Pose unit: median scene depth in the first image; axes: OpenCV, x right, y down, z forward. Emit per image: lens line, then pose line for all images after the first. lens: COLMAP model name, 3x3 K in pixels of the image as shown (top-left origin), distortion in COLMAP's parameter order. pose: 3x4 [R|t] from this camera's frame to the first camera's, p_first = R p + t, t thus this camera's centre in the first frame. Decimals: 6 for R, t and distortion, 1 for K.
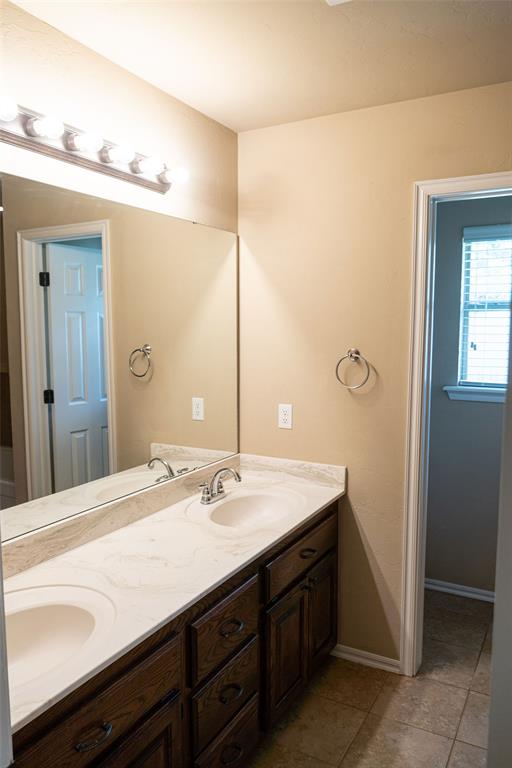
lens RADIAL K [[576.4, 0, 256.0], [0, 576.4, 384.0], [0, 0, 1]] dist [-0.010297, -0.005028]
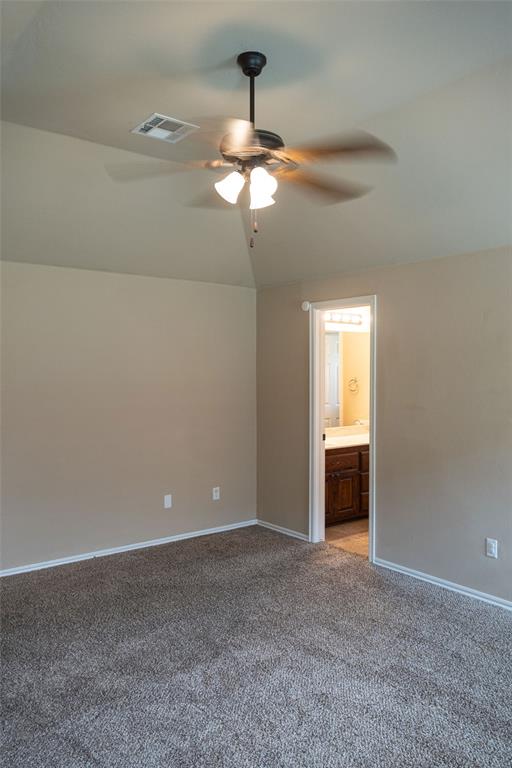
lens RADIAL K [[576.4, 0, 256.0], [0, 576.4, 384.0], [0, 0, 1]] dist [-0.010297, -0.005028]
pose [[0.923707, 0.005681, -0.383057, 0.346323], [-0.035682, 0.996819, -0.071260, 0.143581], [0.381434, 0.079492, 0.920972, -1.377010]]
